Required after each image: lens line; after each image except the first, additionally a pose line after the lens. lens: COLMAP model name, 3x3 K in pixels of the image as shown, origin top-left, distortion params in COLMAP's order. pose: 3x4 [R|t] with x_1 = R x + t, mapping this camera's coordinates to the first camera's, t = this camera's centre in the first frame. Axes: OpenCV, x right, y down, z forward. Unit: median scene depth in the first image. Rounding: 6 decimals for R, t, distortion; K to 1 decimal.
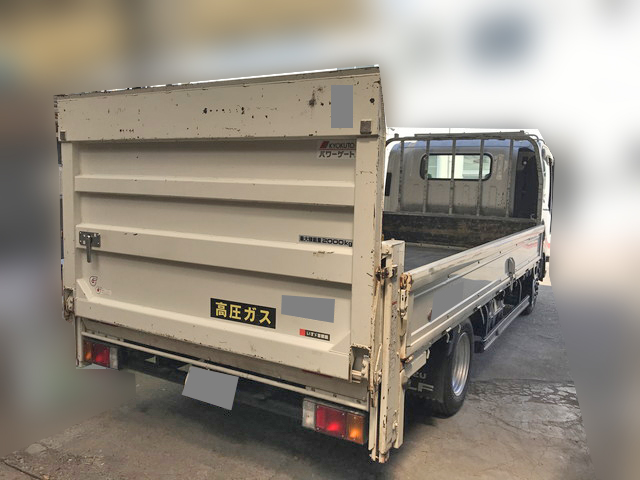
lens RADIAL K [[520.4, 0, 320.0], [0, 520.4, 240.0], [0, 0, 1]] dist [0.084518, -0.131771]
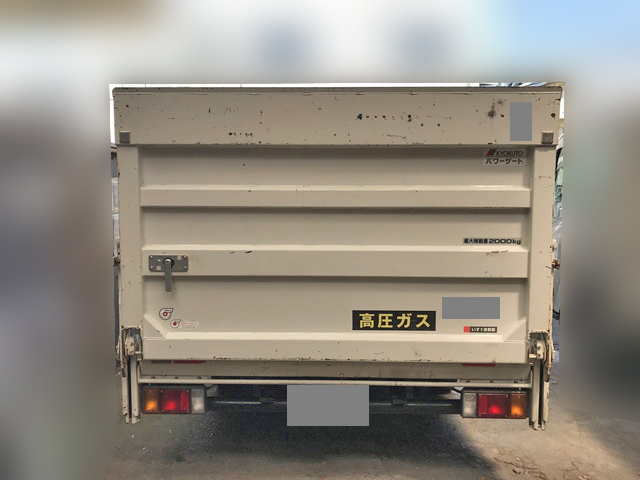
lens RADIAL K [[520.4, 0, 320.0], [0, 520.4, 240.0], [0, 0, 1]] dist [0.084518, -0.131771]
pose [[0.873230, -0.074370, 0.481599, -0.752978], [0.074007, 0.997062, 0.019780, -0.044431], [-0.481655, 0.018369, 0.876168, 0.196652]]
